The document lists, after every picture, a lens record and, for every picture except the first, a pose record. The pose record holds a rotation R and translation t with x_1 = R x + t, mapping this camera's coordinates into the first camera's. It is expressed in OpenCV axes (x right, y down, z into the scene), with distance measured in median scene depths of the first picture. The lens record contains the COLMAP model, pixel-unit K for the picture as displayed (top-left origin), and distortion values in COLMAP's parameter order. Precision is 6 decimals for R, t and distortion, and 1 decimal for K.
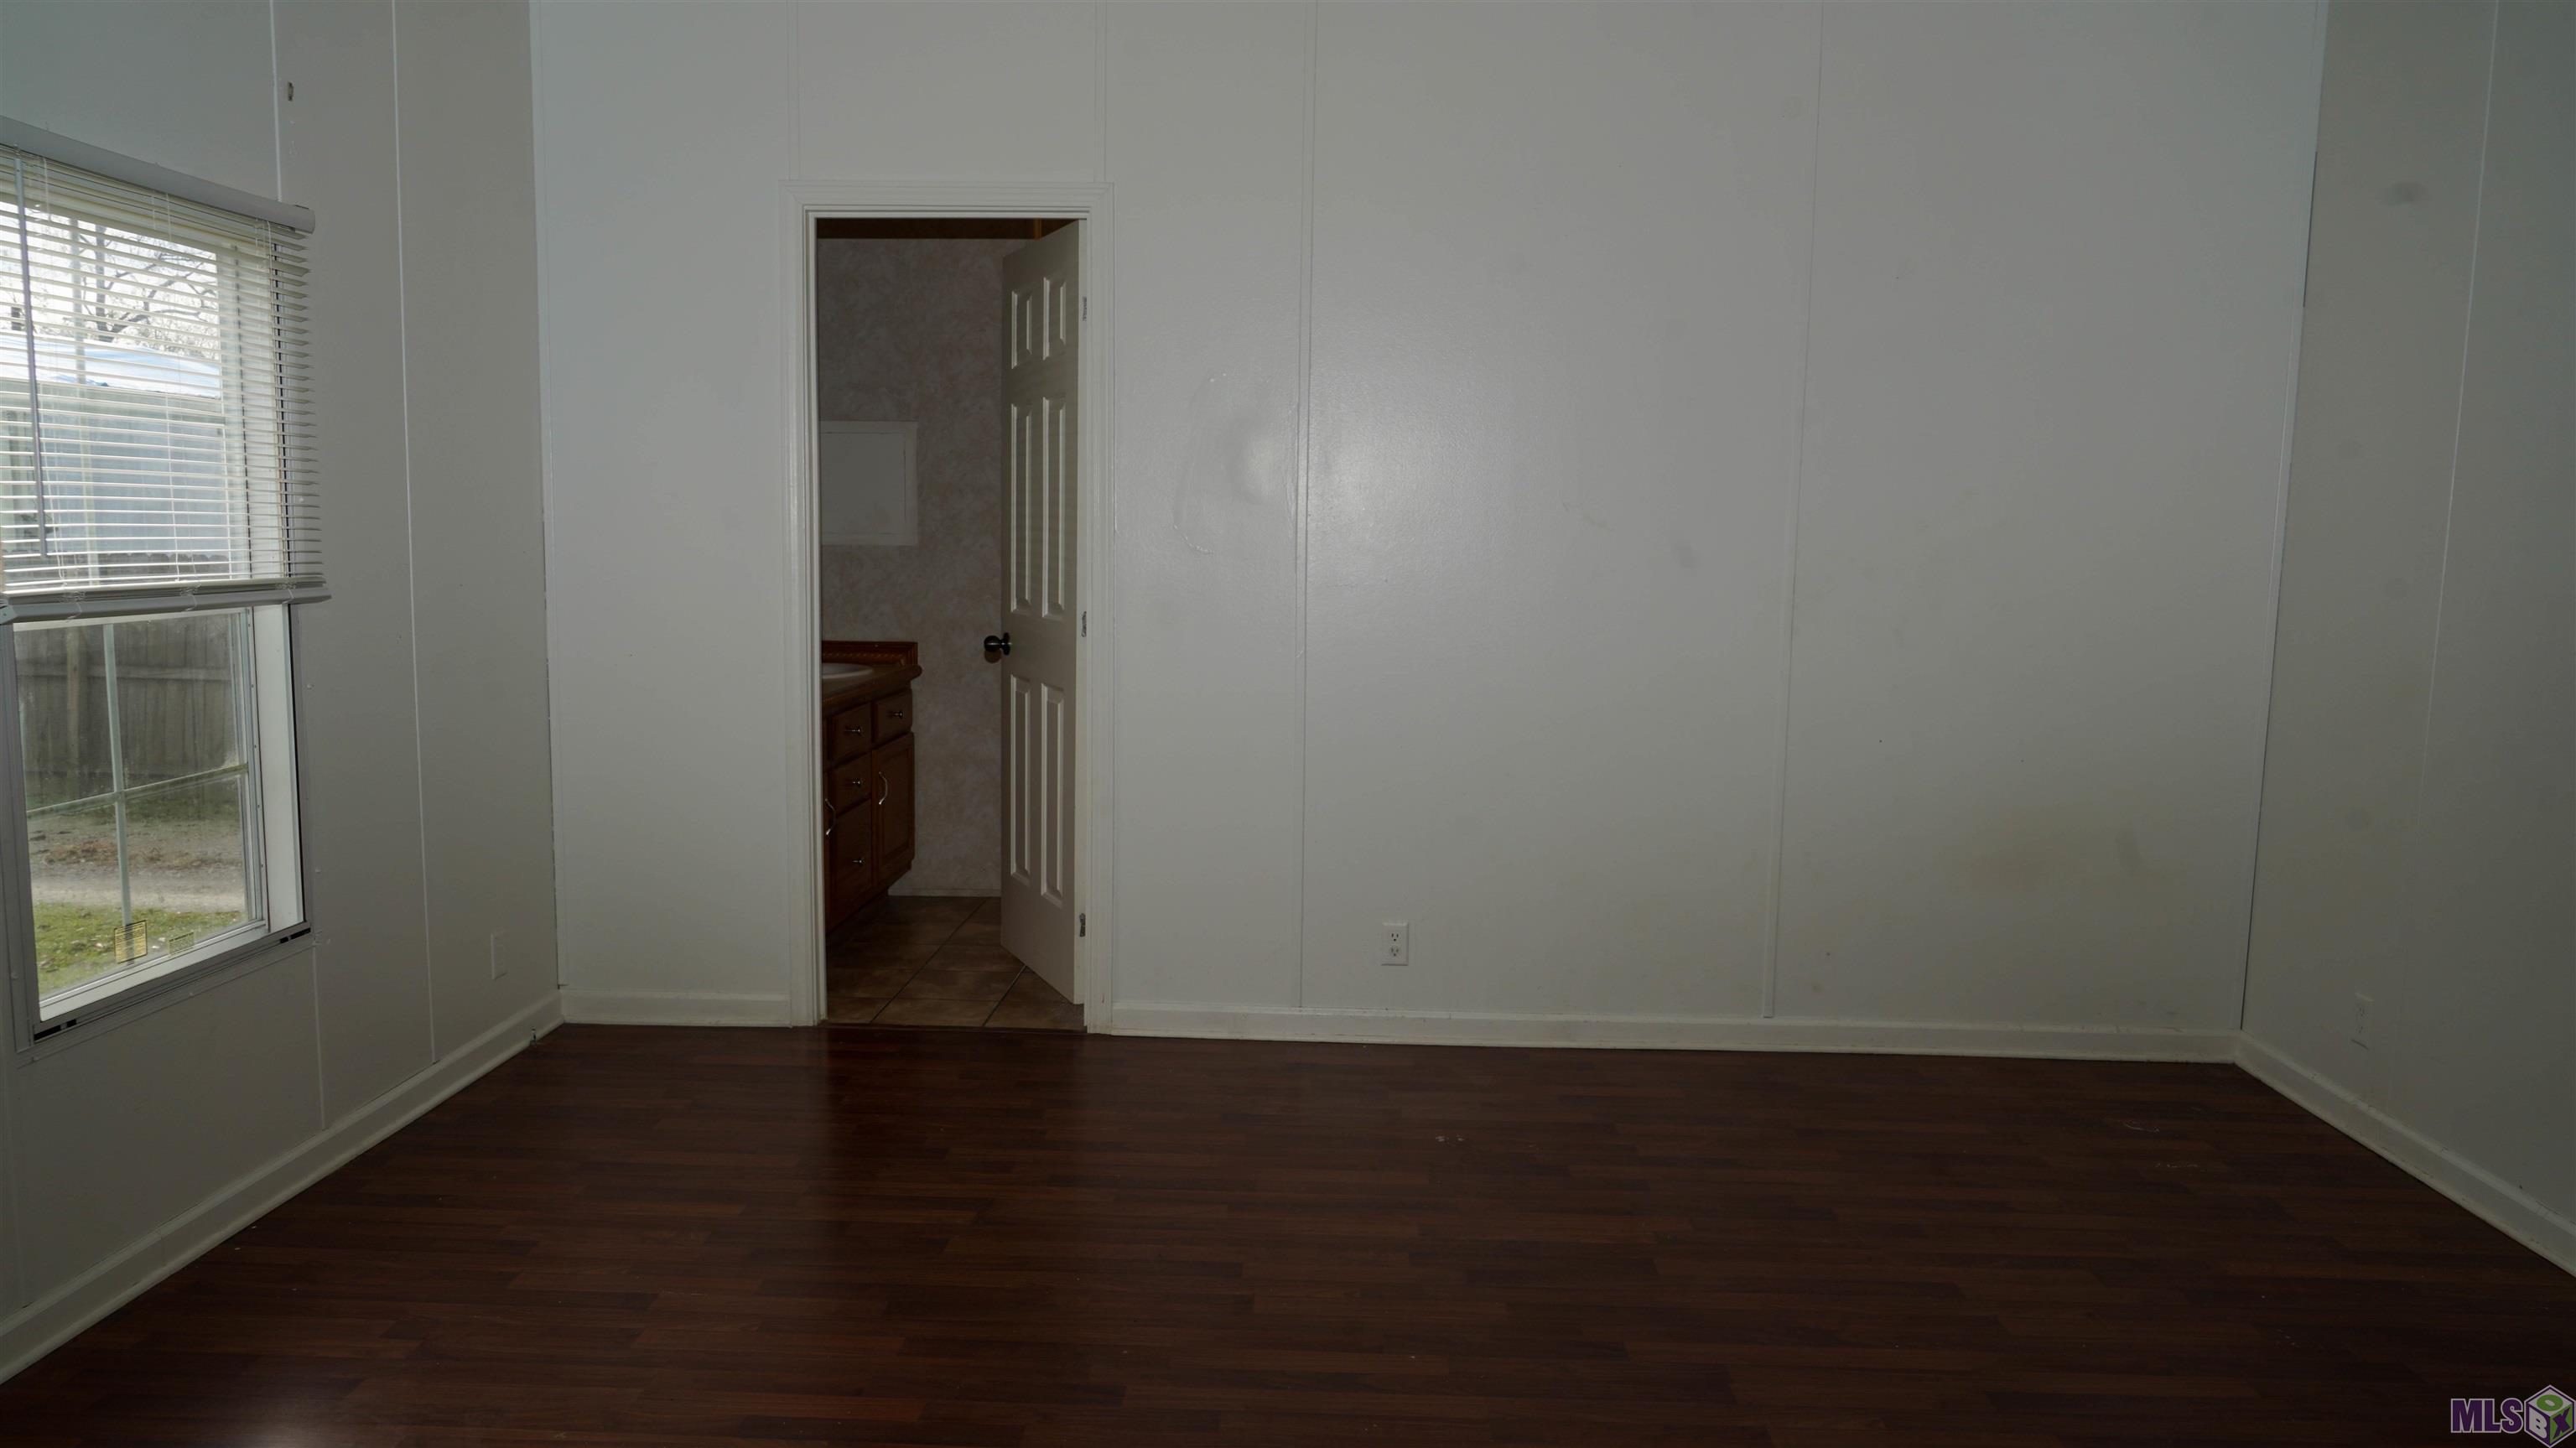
lens RADIAL K [[1713.9, 0, 1288.0], [0, 1713.9, 724.0], [0, 0, 1]] dist [-0.035104, 0.022747]
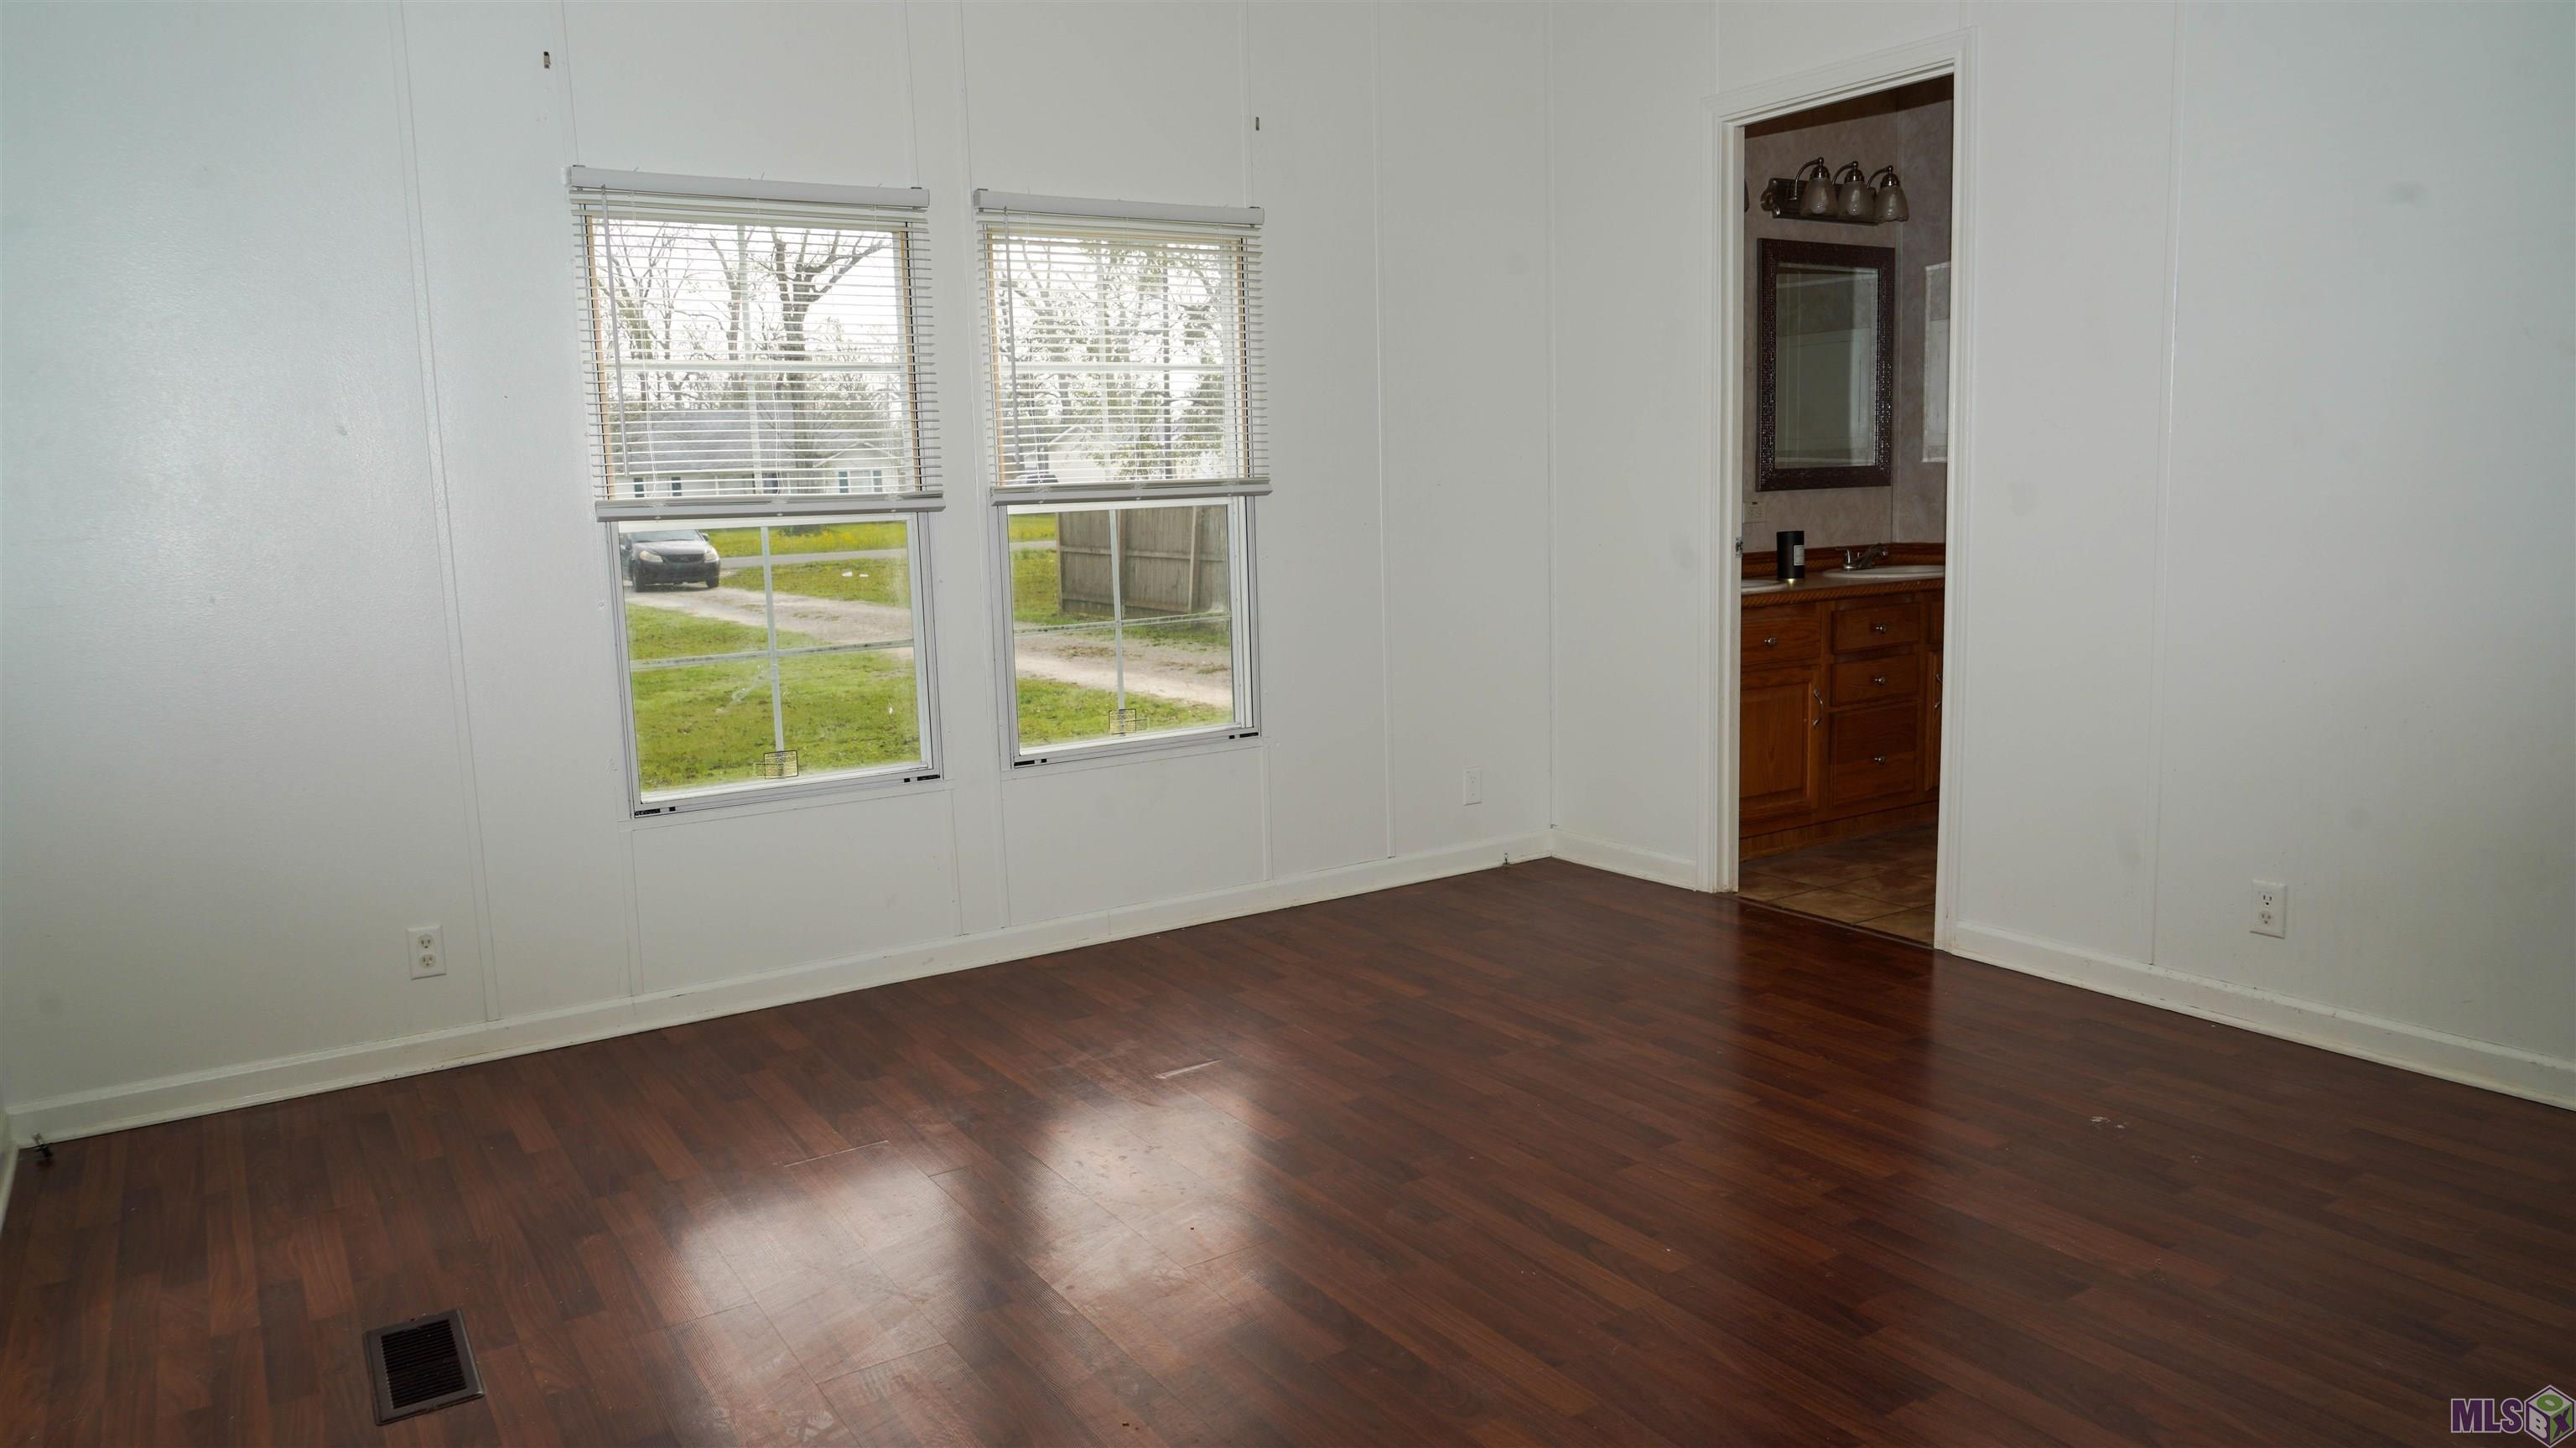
lens RADIAL K [[1713.9, 0, 1288.0], [0, 1713.9, 724.0], [0, 0, 1]] dist [-0.035104, 0.022747]
pose [[0.562066, 0.083931, -0.822823, 0.597191], [-0.054690, 0.996432, 0.064282, 0.022499], [0.825282, 0.008869, 0.564651, 0.234114]]
